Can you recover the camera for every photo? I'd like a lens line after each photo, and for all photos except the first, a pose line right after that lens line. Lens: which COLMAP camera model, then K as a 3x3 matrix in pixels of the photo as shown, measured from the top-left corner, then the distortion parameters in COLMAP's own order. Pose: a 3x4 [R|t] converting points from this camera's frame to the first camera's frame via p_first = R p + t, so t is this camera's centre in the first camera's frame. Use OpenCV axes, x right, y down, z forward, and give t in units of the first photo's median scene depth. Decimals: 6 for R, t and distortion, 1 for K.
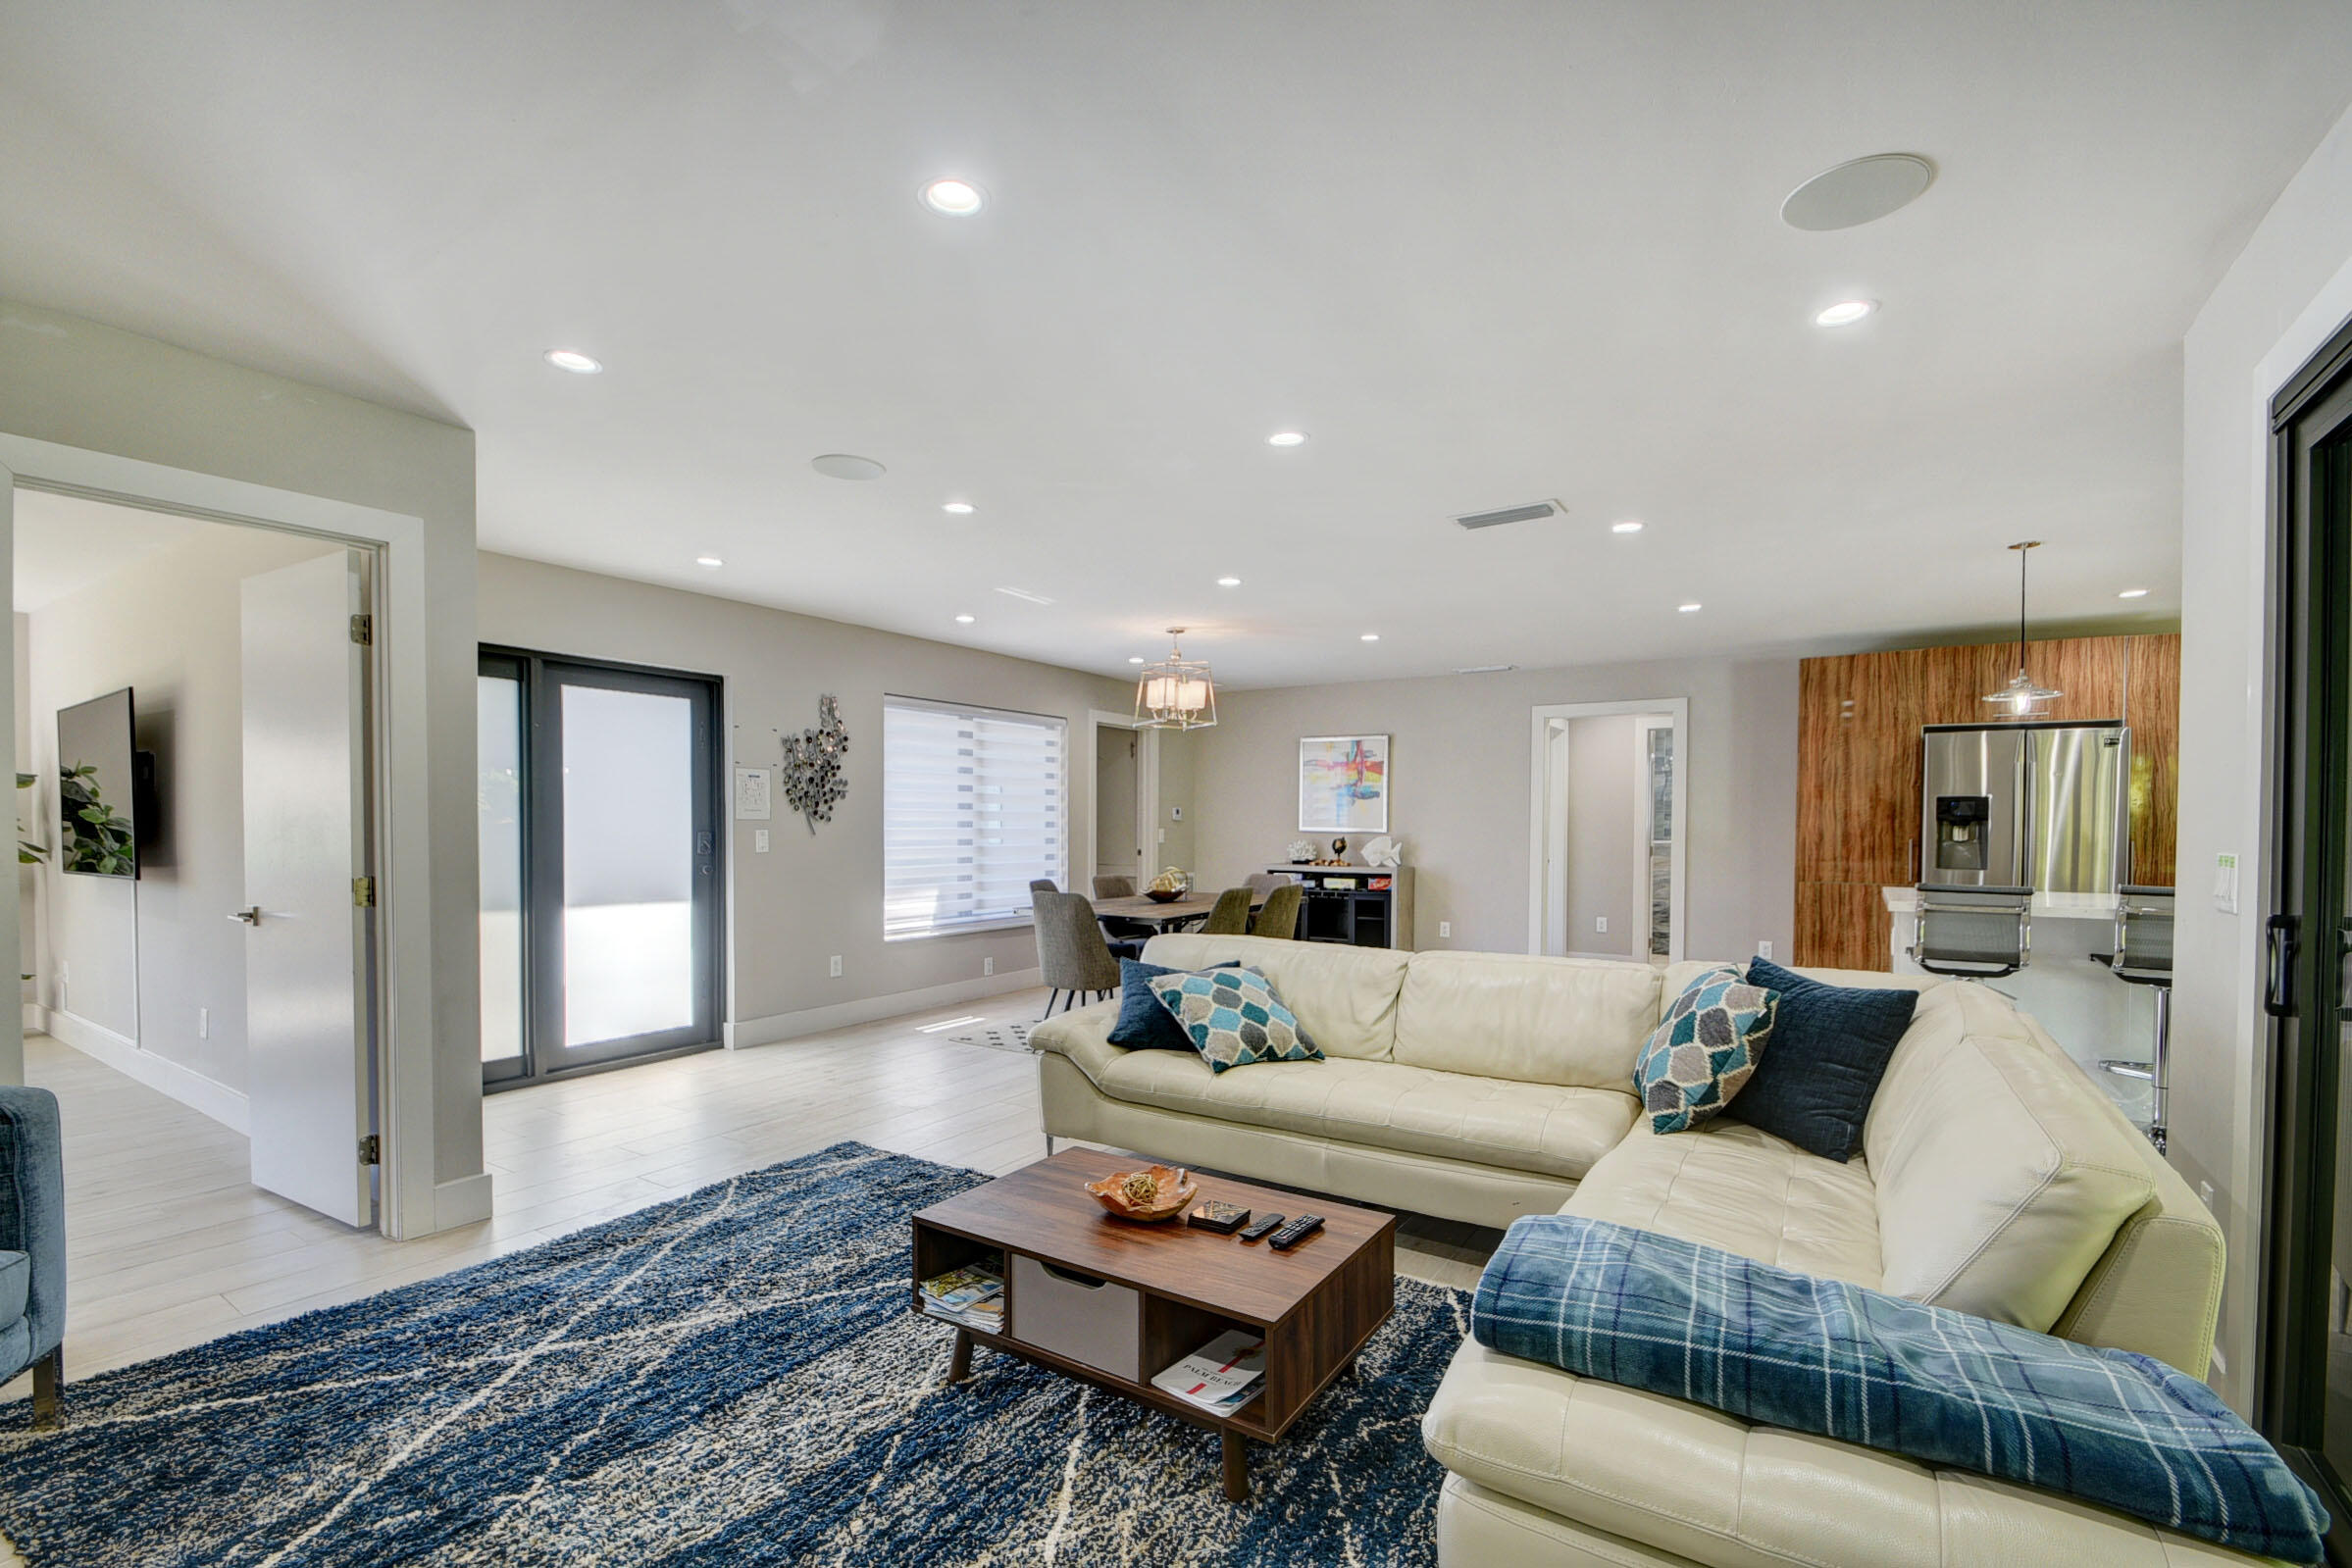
lens RADIAL K [[1037.3, 0, 1160.3], [0, 1037.3, 846.3], [0, 0, 1]] dist [0.009412, -0.012885]
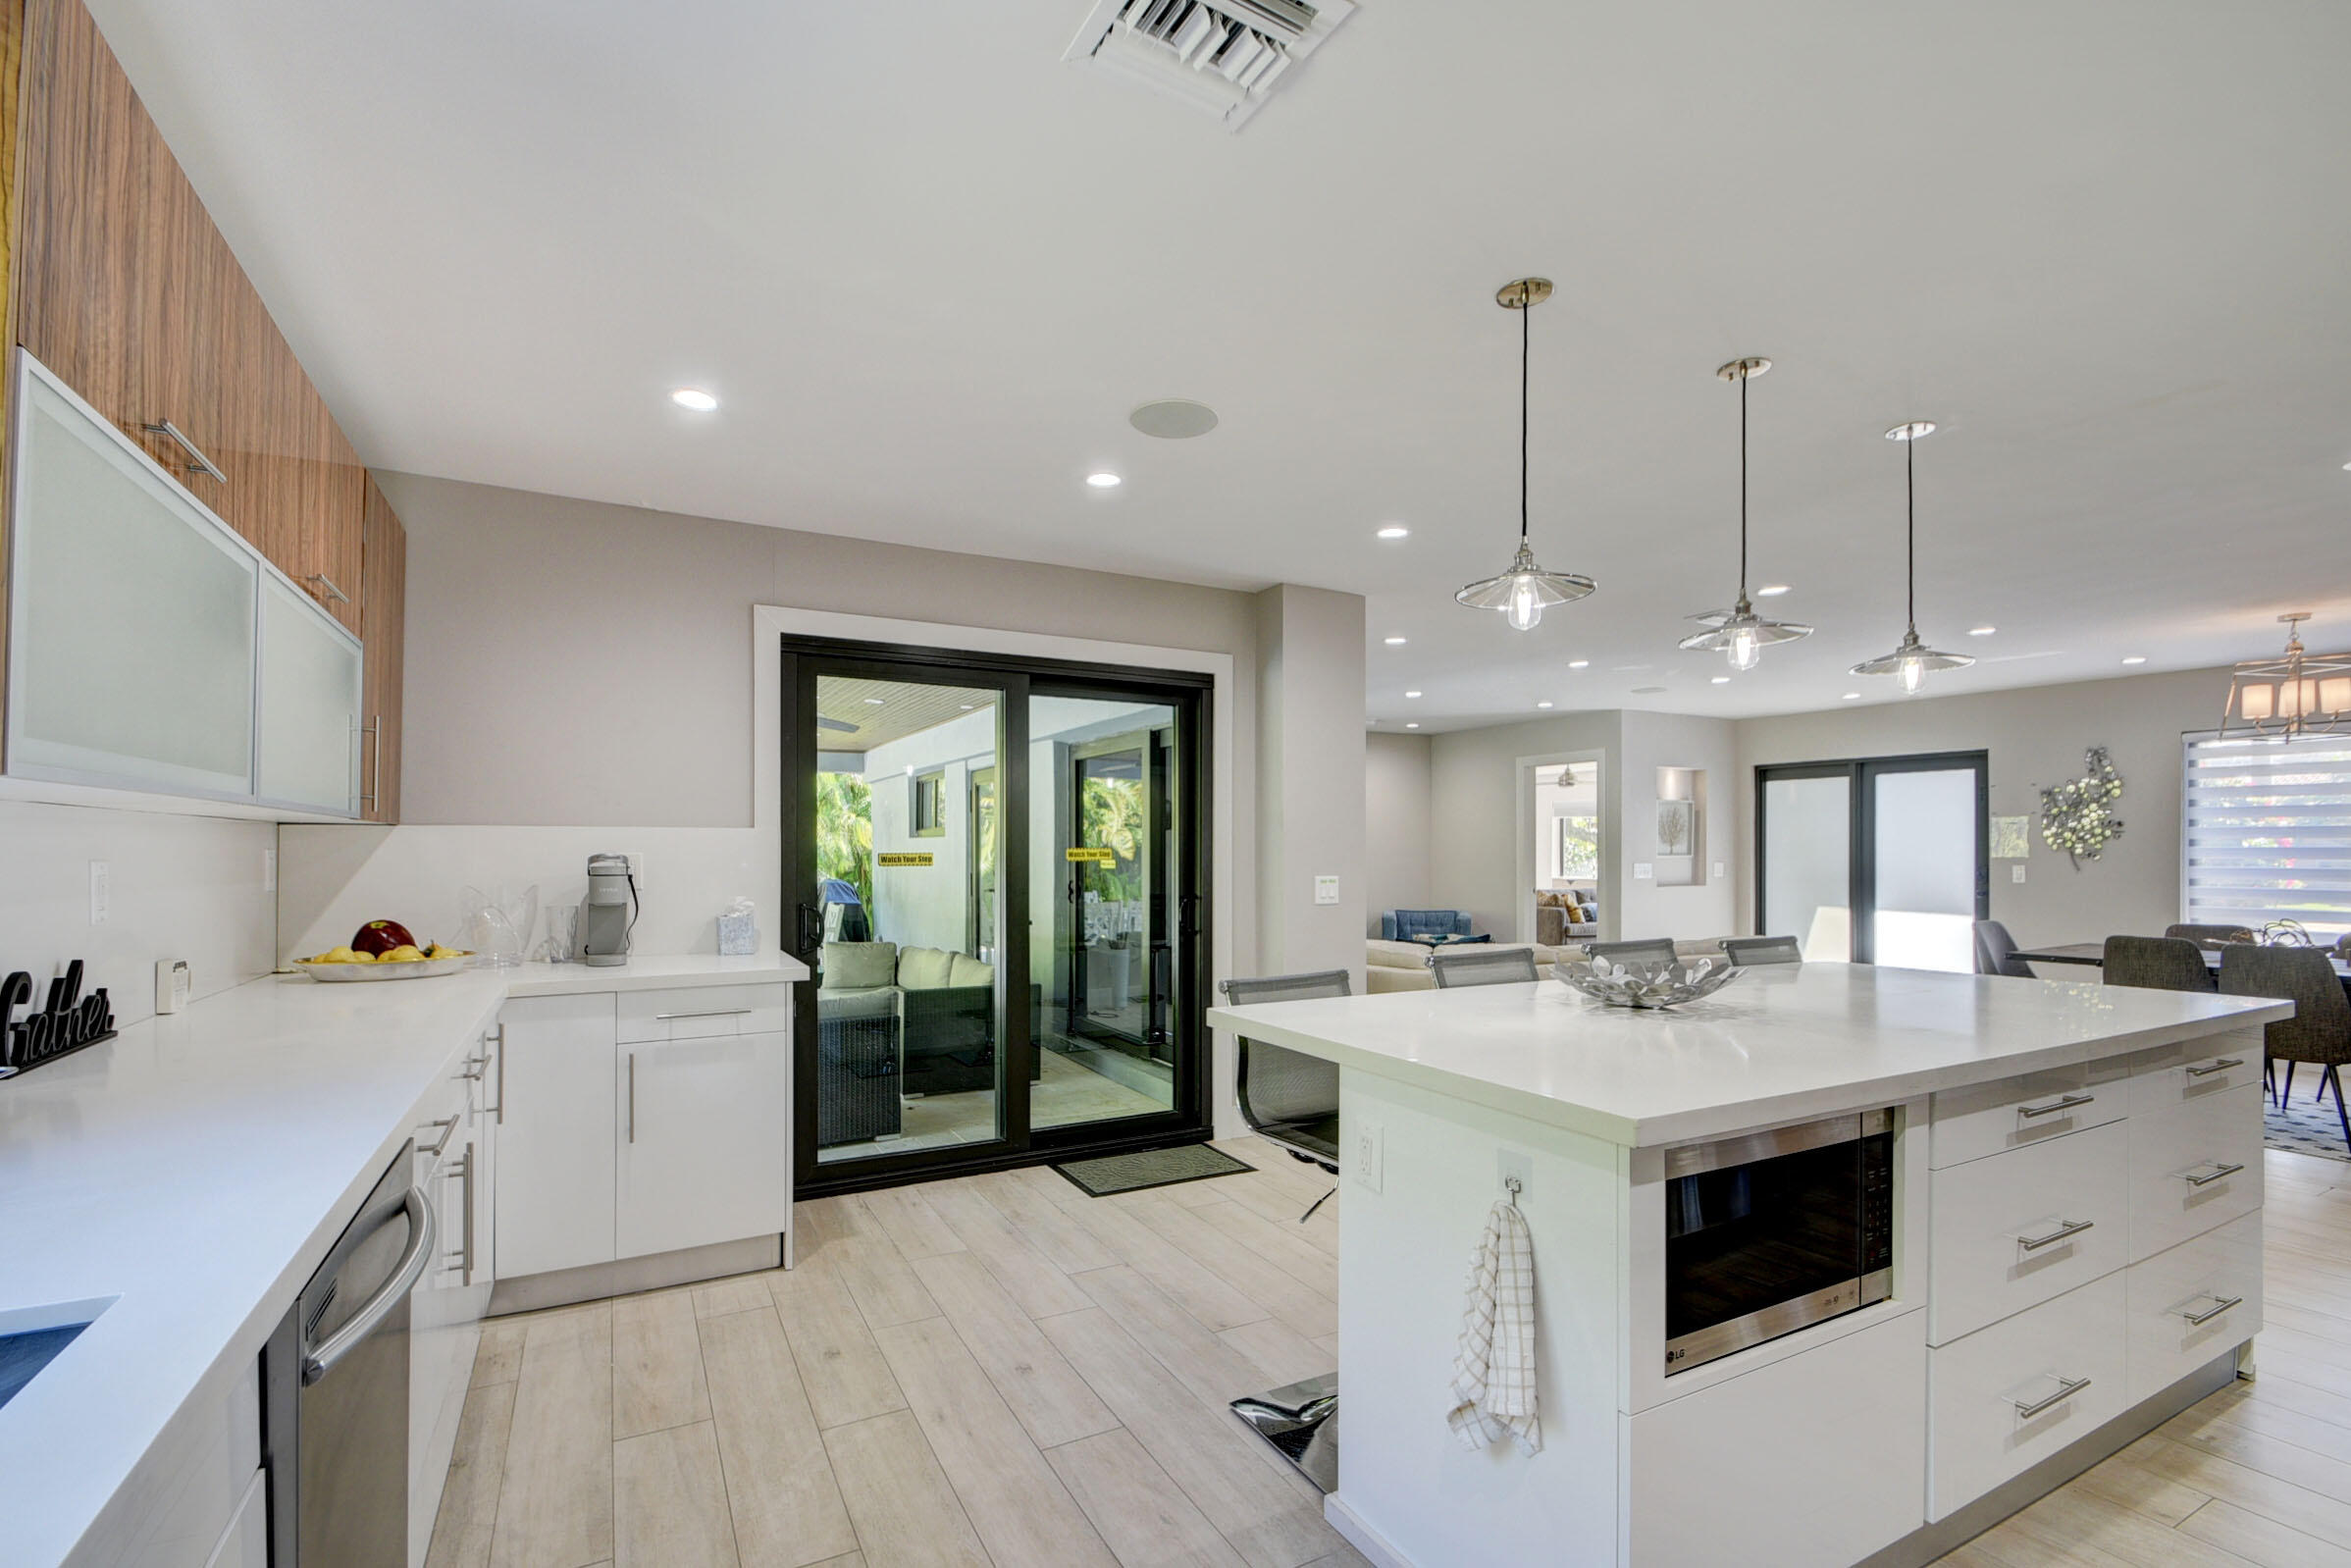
lens RADIAL K [[1037.0, 0, 1159.8], [0, 1037.0, 846.2], [0, 0, 1]] dist [0.009412, -0.012885]
pose [[-0.477256, -0.008400, -0.878724, 1.105121], [-0.023352, 0.999722, 0.003127, -0.016638], [0.878454, 0.022012, -0.477319, 0.616956]]
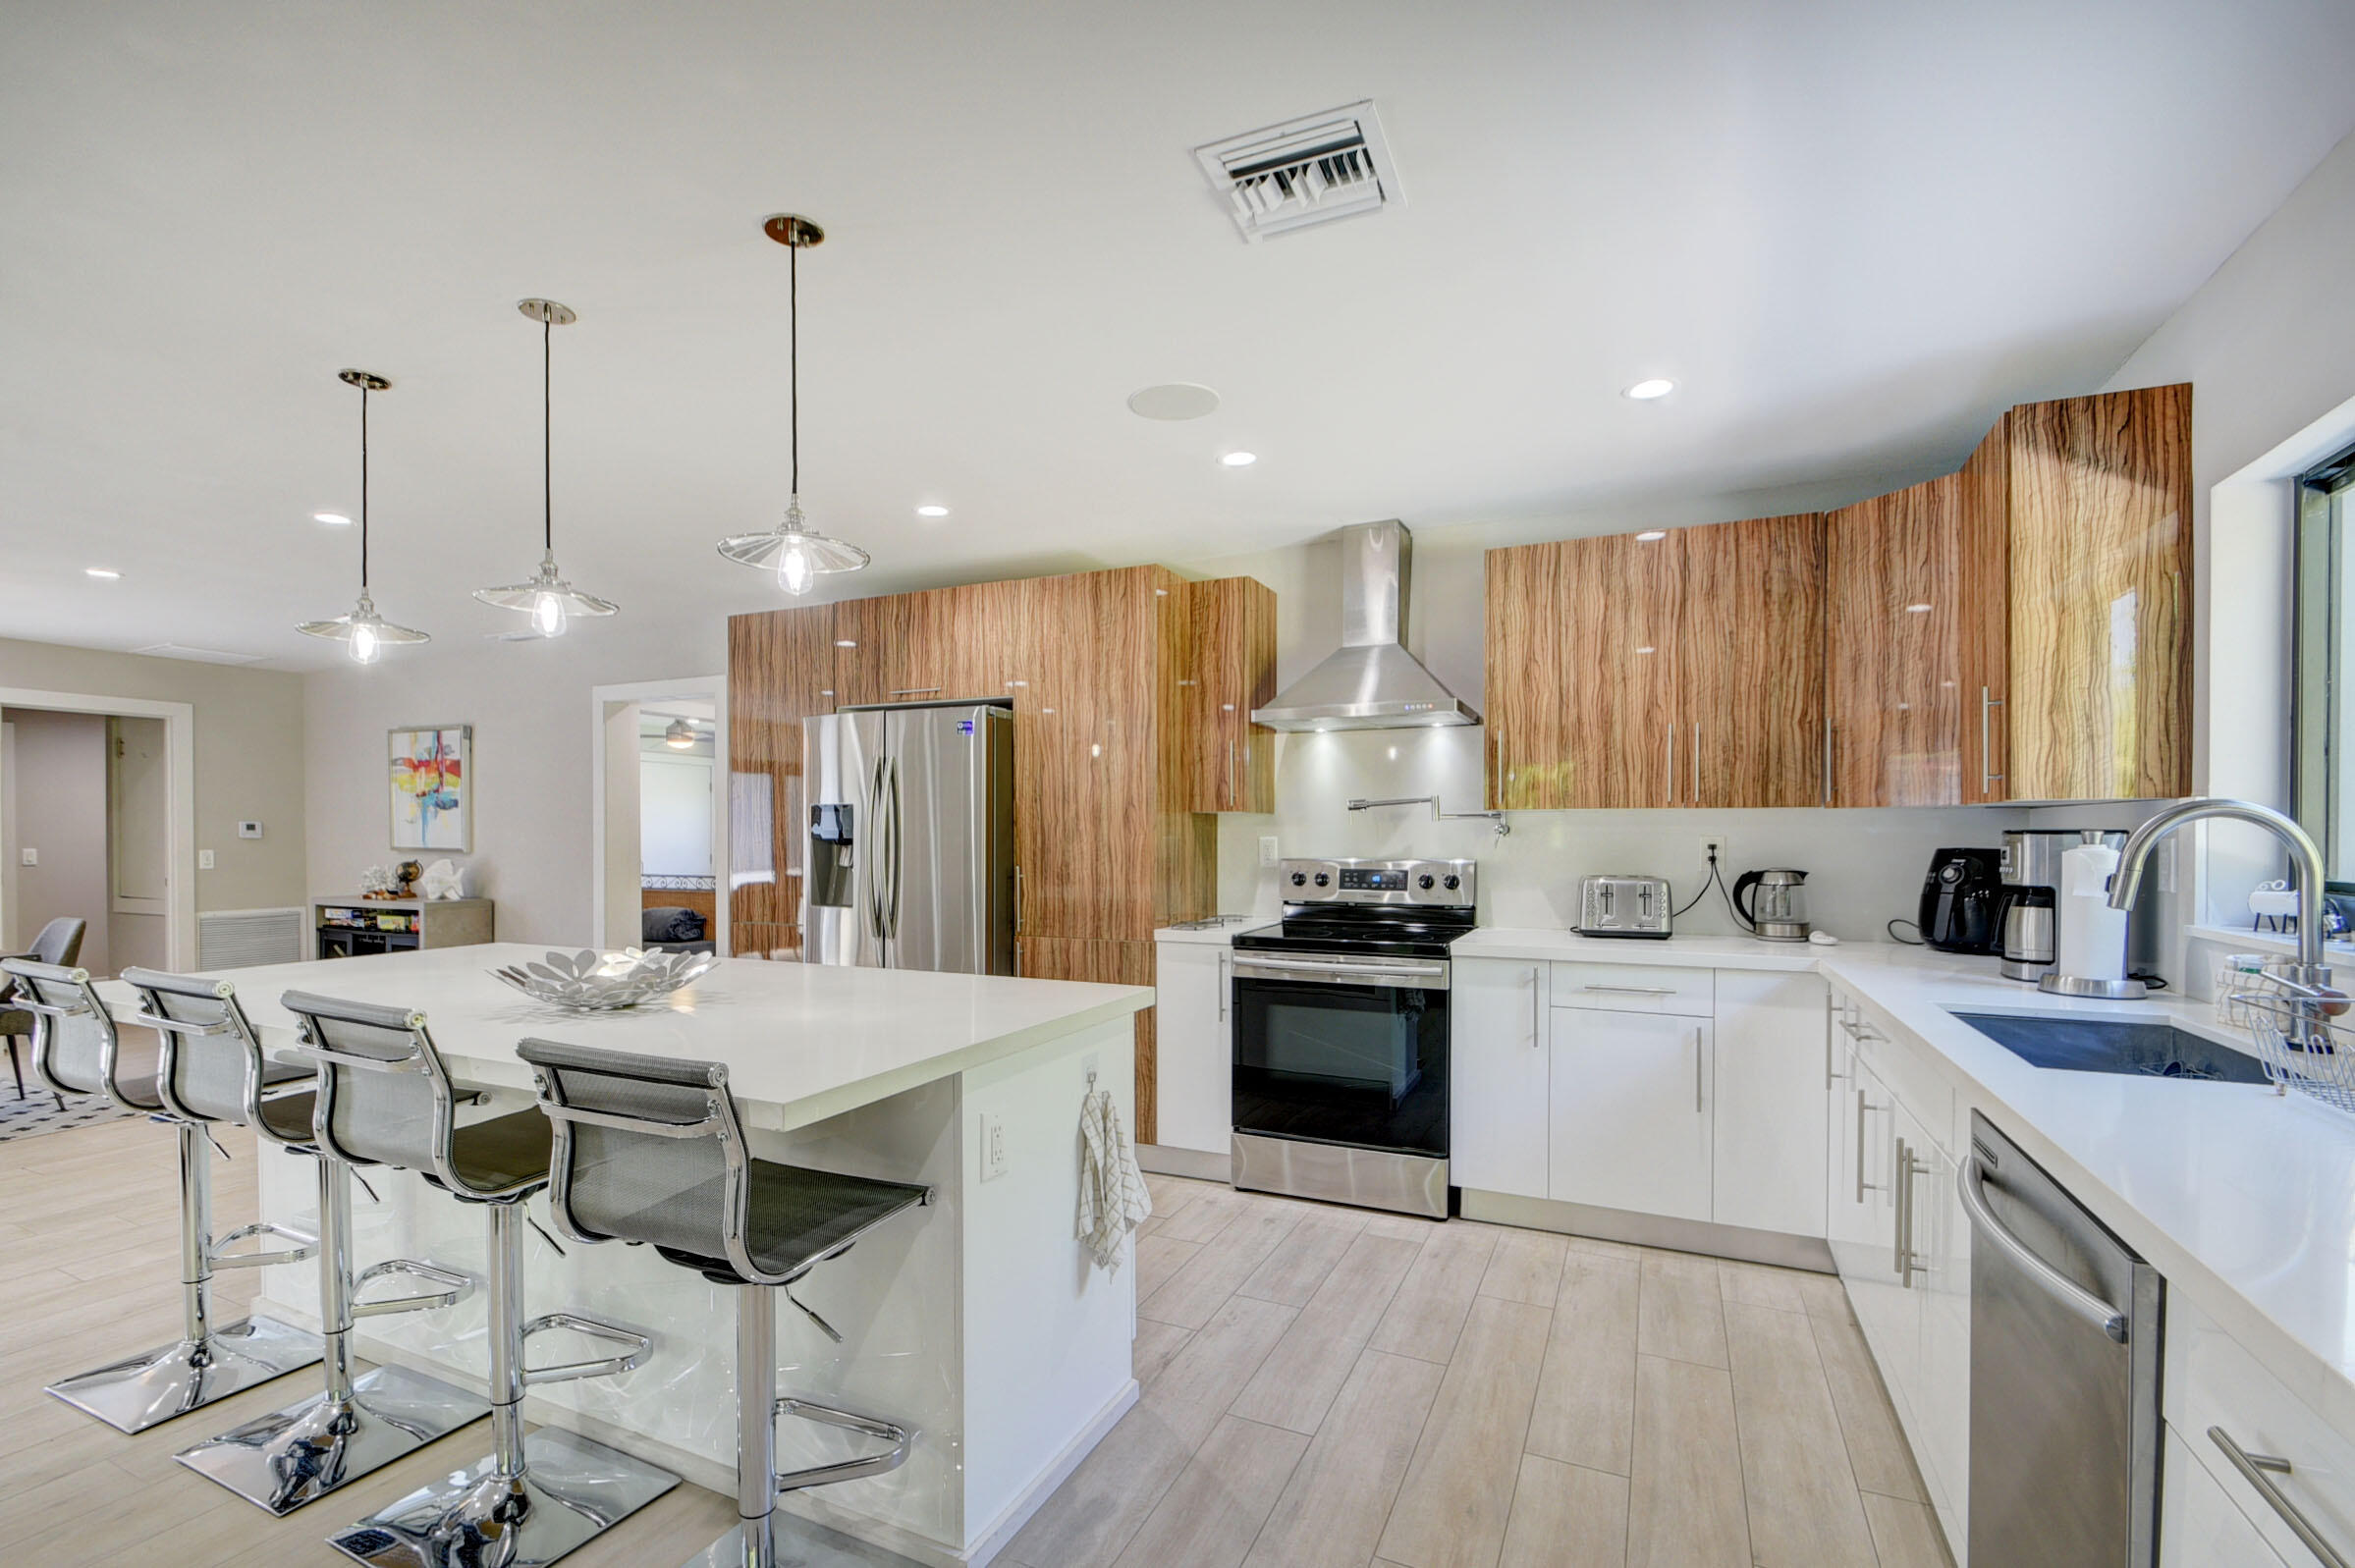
lens RADIAL K [[1038.6, 0, 1161.8], [0, 1038.6, 846.3], [0, 0, 1]] dist [0.009412, -0.012885]
pose [[0.989758, -0.006025, 0.142629, 0.820033], [0.007836, 0.999896, -0.012136, -0.007416], [-0.142541, 0.013130, 0.989702, 0.236028]]
